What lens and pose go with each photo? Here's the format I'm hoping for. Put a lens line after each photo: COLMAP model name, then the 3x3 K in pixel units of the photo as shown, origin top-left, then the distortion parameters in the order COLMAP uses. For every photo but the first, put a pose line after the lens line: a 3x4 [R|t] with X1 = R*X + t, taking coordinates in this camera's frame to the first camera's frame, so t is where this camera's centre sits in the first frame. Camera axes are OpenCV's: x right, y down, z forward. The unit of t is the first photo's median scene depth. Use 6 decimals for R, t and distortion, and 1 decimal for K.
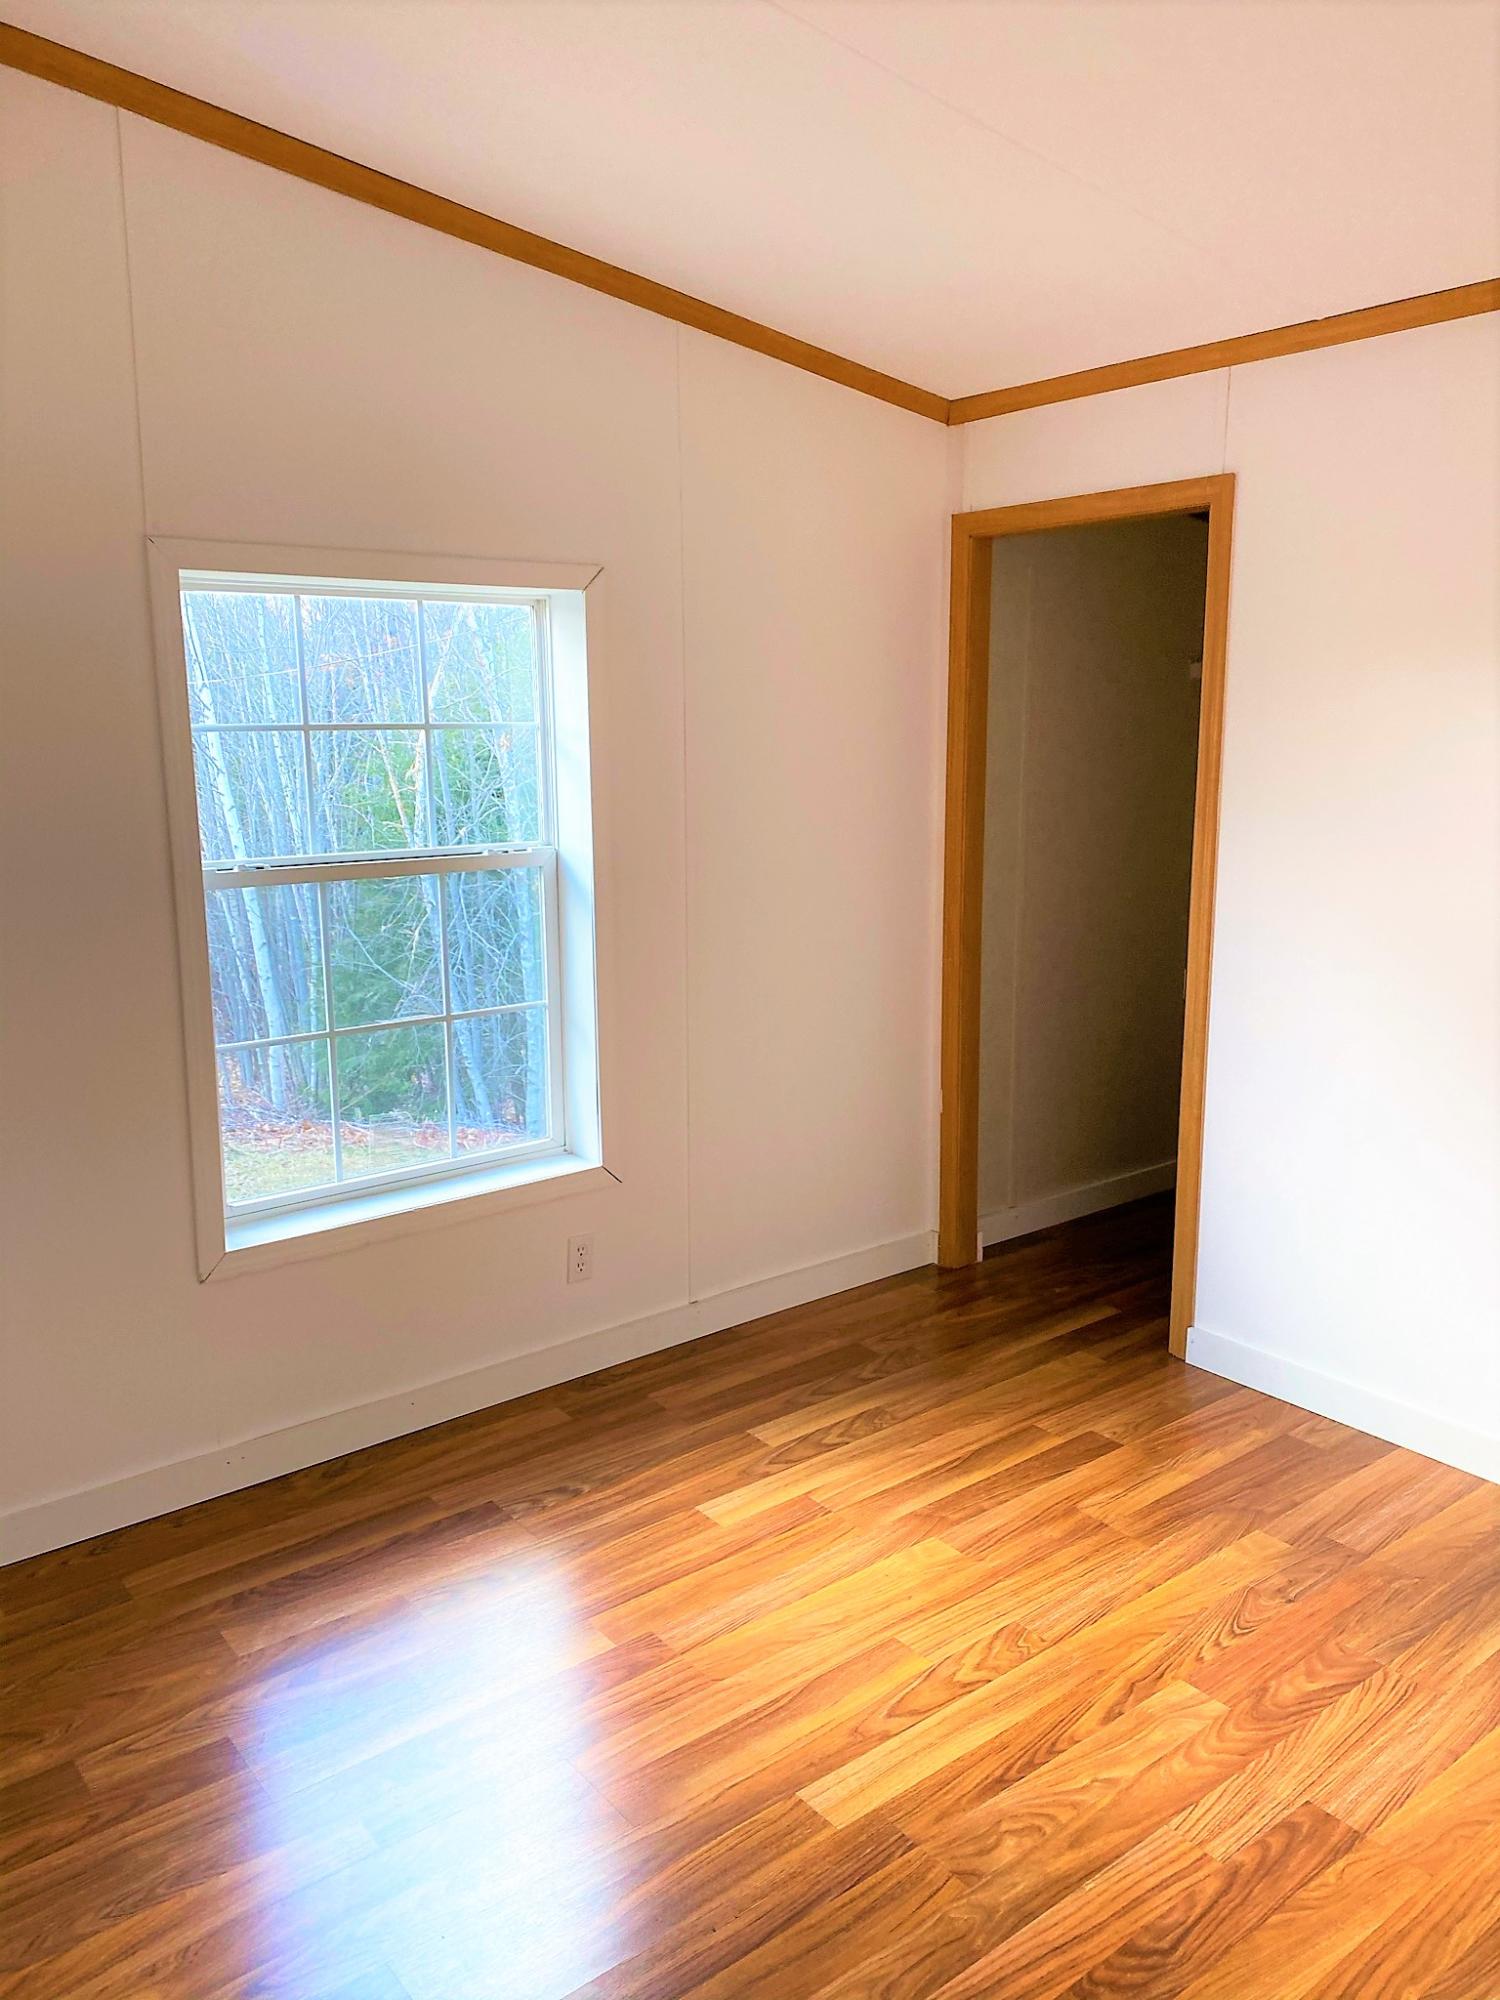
lens RADIAL K [[1515.7, 0, 747.1], [0, 1515.7, 1011.2], [0, 0, 1]] dist [-0.004882, -0.001961]
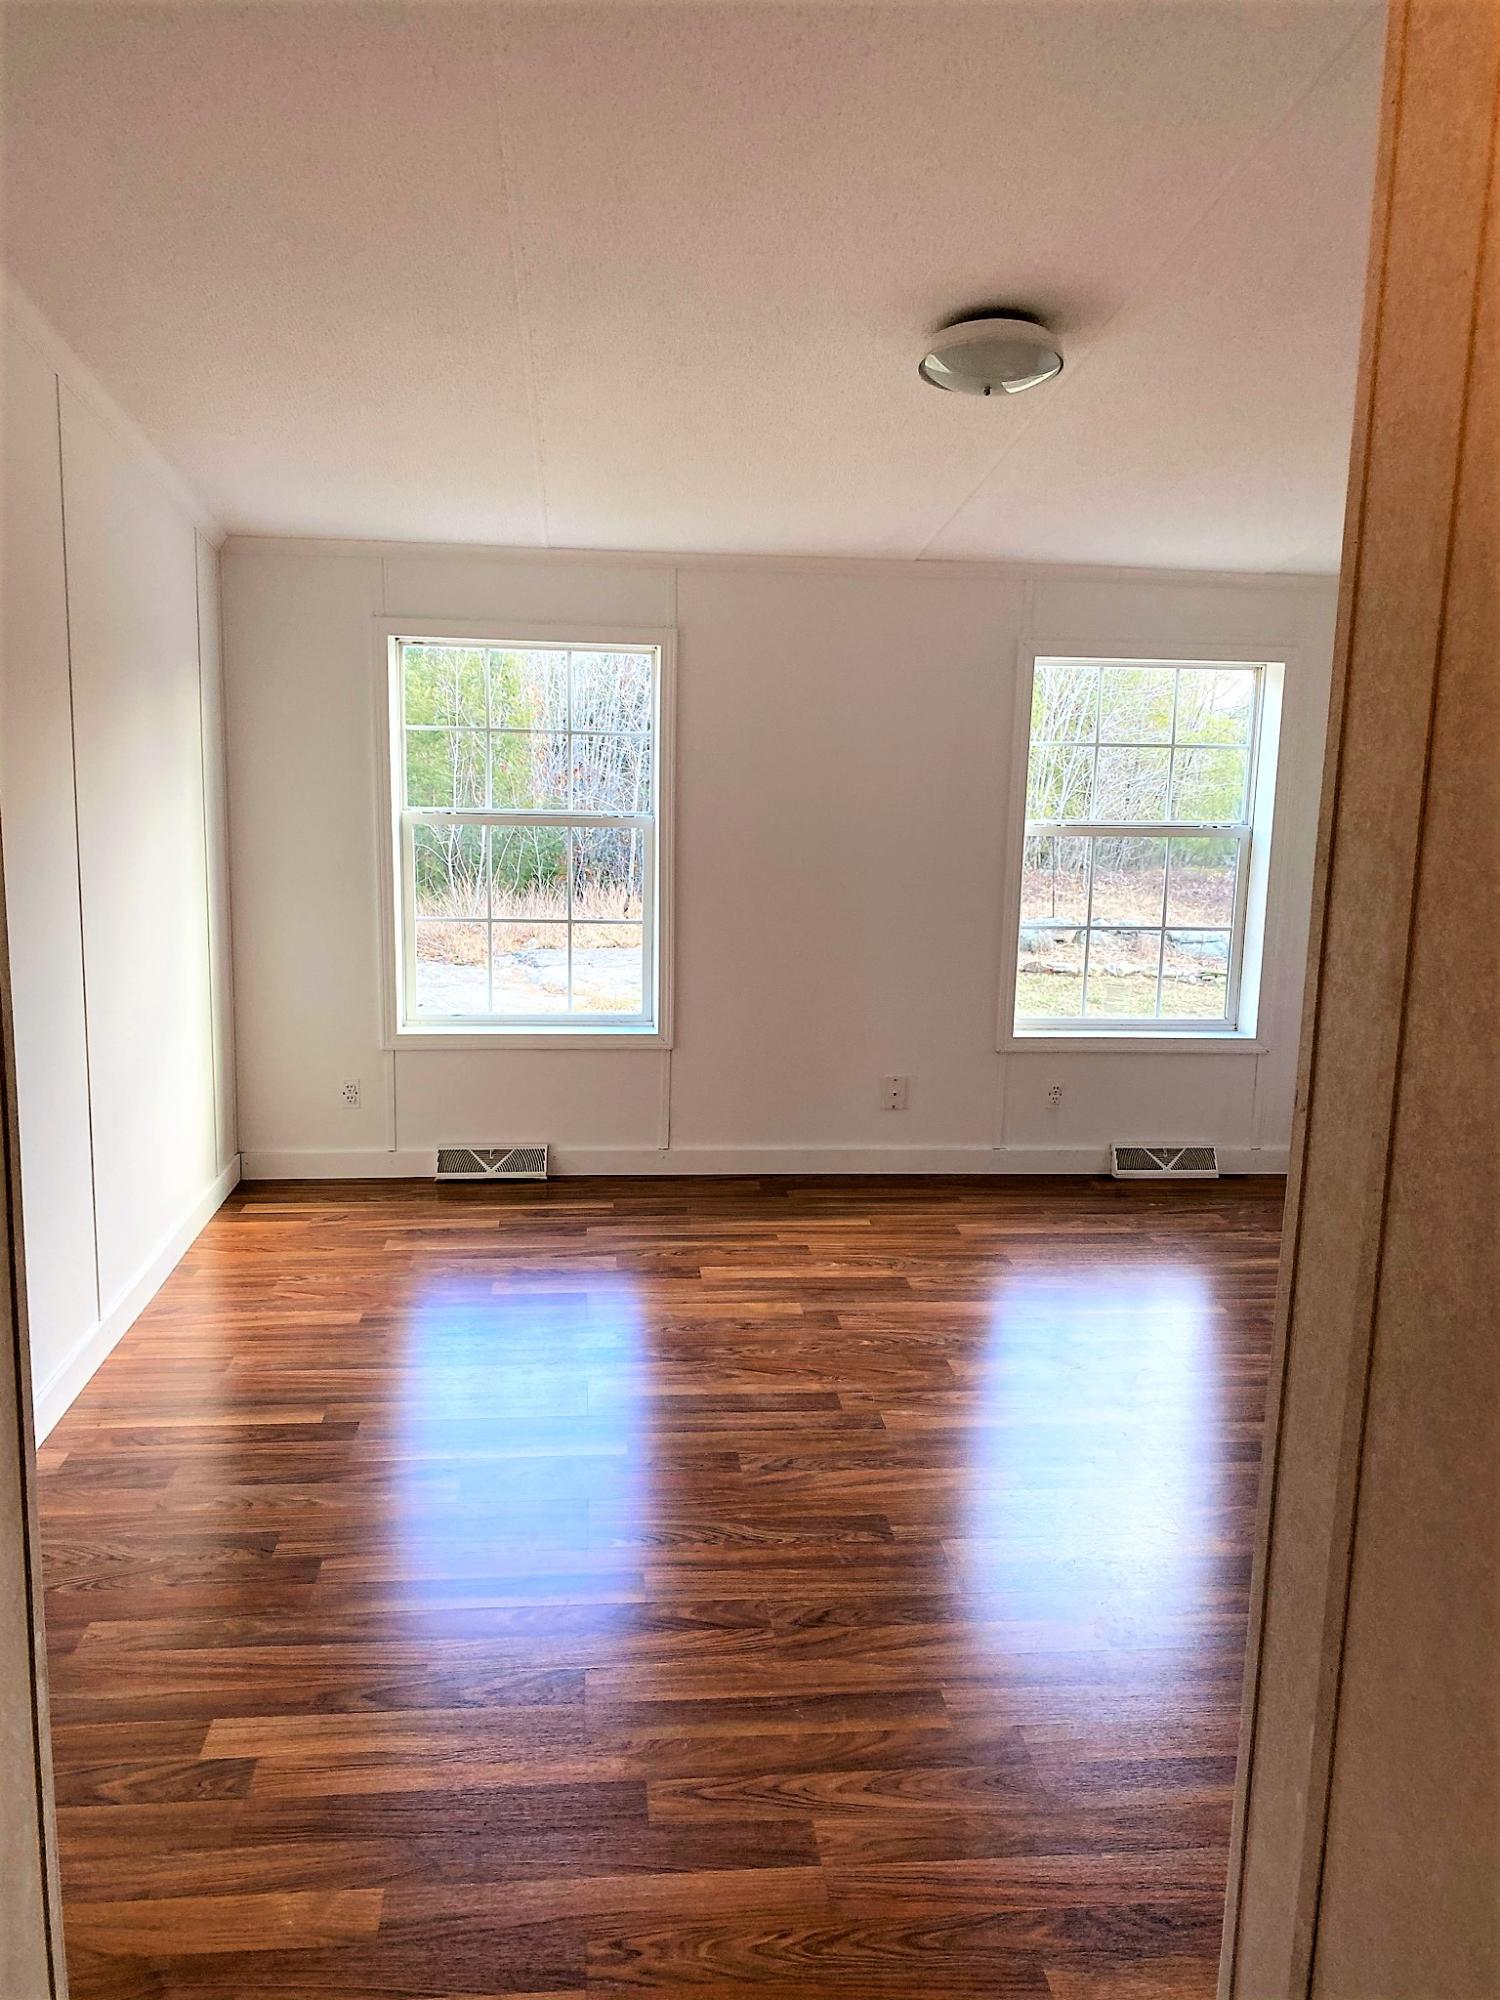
lens RADIAL K [[1515.7, 0, 743.6], [0, 1515.7, 999.7], [0, 0, 1]] dist [-0.004882, -0.001961]
pose [[0.835719, 0.104754, -0.539074, 0.307476], [-0.114815, 0.993273, 0.015020, 0.109444], [0.537021, 0.049342, 0.842125, -0.598479]]
